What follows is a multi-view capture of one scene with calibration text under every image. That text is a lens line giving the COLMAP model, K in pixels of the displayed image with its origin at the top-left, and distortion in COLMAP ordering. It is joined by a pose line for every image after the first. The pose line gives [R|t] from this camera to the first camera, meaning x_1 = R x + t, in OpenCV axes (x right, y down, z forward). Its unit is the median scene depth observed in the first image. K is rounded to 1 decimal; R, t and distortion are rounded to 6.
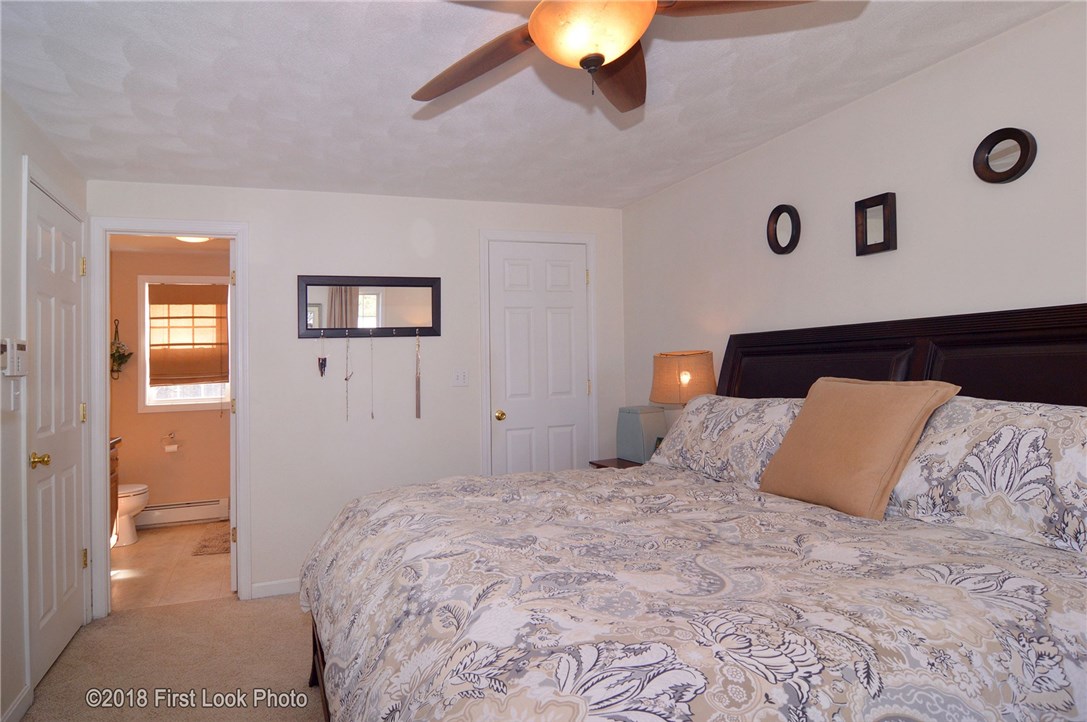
lens RADIAL K [[616.1, 0, 499.1], [0, 616.1, 376.9], [0, 0, 1]] dist [-0.003351, -0.011274]
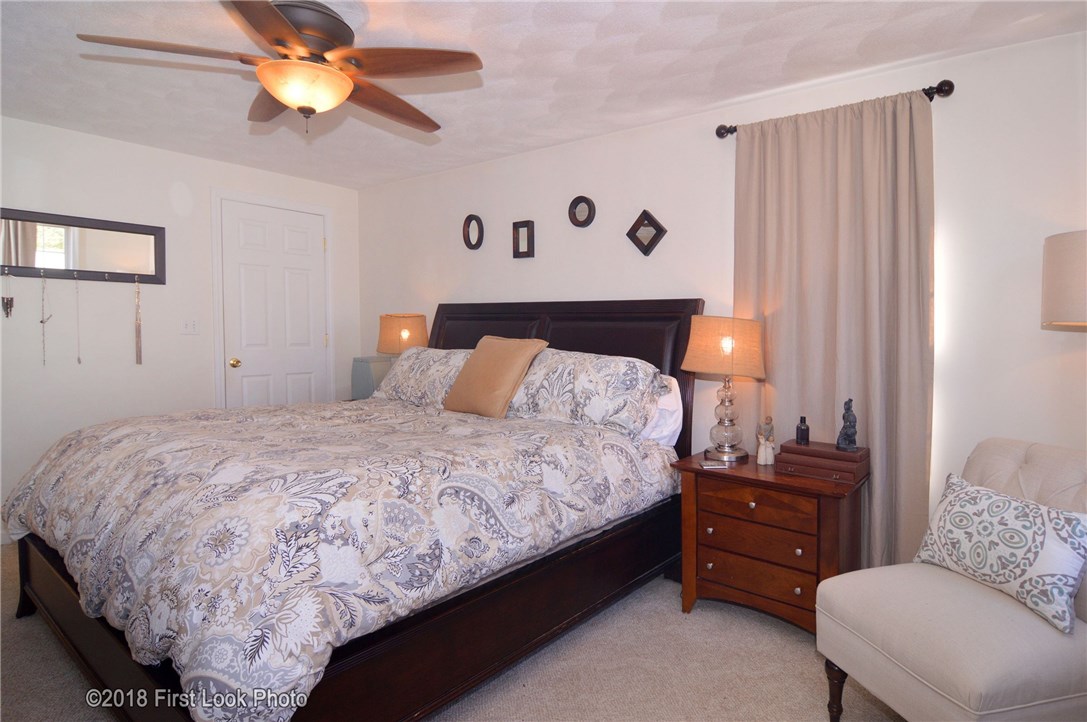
lens RADIAL K [[546.1, 0, 612.3], [0, 546.1, 383.4], [0, 0, 1]] dist [-0.017672, 0.000370]
pose [[0.821090, -0.008037, 0.570742, 0.007461], [-0.038452, 0.996851, 0.069356, 0.020283], [-0.569502, -0.078894, 0.818195, -0.490608]]
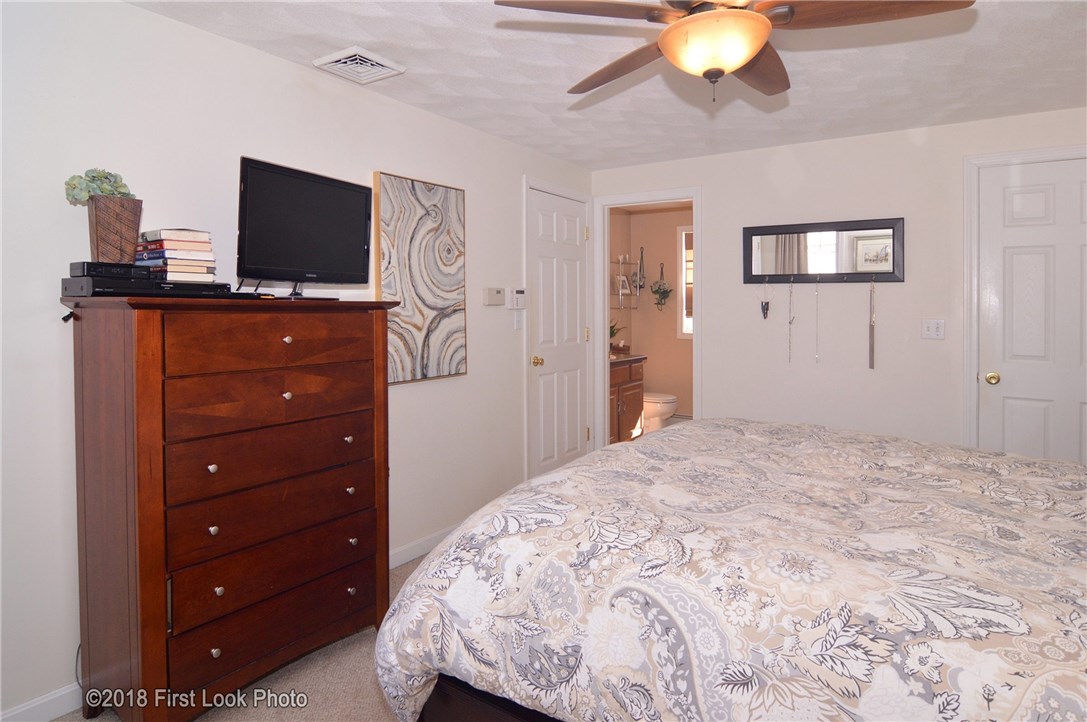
lens RADIAL K [[616.1, 0, 499.1], [0, 616.1, 376.9], [0, 0, 1]] dist [-0.003351, -0.011274]
pose [[0.569327, 0.135842, -0.810811, 0.864972], [-0.044713, 0.989911, 0.134452, -0.061832], [0.820895, -0.040293, 0.569656, -0.032665]]
